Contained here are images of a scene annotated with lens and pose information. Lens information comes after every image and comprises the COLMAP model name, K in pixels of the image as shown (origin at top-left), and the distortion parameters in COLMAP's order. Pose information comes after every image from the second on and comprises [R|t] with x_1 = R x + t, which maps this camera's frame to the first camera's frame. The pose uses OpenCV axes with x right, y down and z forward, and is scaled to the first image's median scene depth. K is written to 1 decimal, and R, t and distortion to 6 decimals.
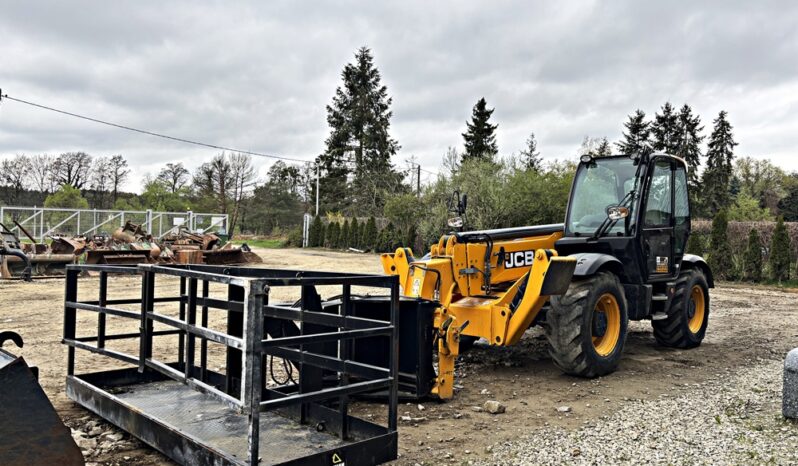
lens RADIAL K [[614.4, 0, 399.0], [0, 614.4, 233.0], [0, 0, 1]] dist [0.029227, -0.009385]
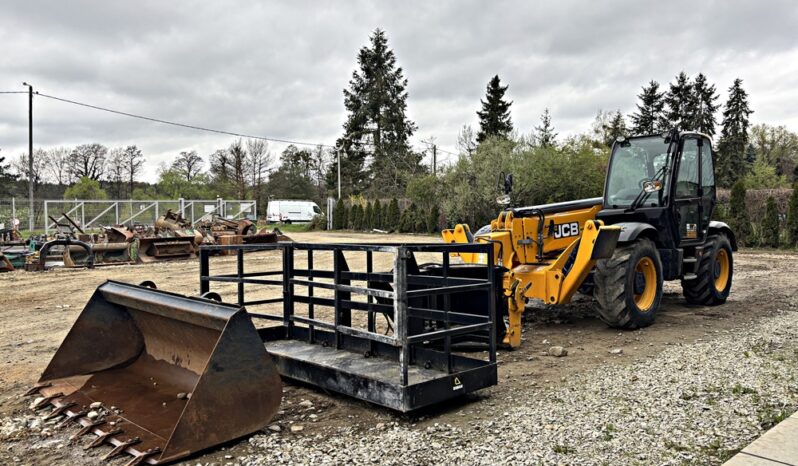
lens RADIAL K [[615.8, 0, 399.4], [0, 615.8, 242.3], [0, 0, 1]] dist [0.025741, -0.005499]
pose [[0.999257, -0.033686, -0.018710, -0.012162], [0.034522, 0.998331, 0.046307, 0.000203], [0.017119, -0.046918, 0.998752, -0.019528]]
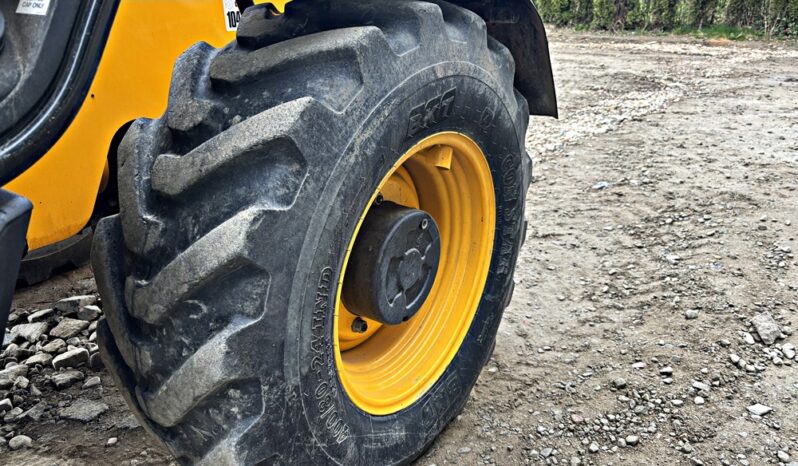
lens RADIAL K [[613.0, 0, 407.2], [0, 613.0, 235.5], [0, 0, 1]] dist [0.028575, -0.010234]
pose [[0.985810, -0.091778, 0.140553, 0.071251], [0.031517, 0.923607, 0.382042, 0.007823], [-0.164879, -0.372191, 0.913394, 0.134616]]
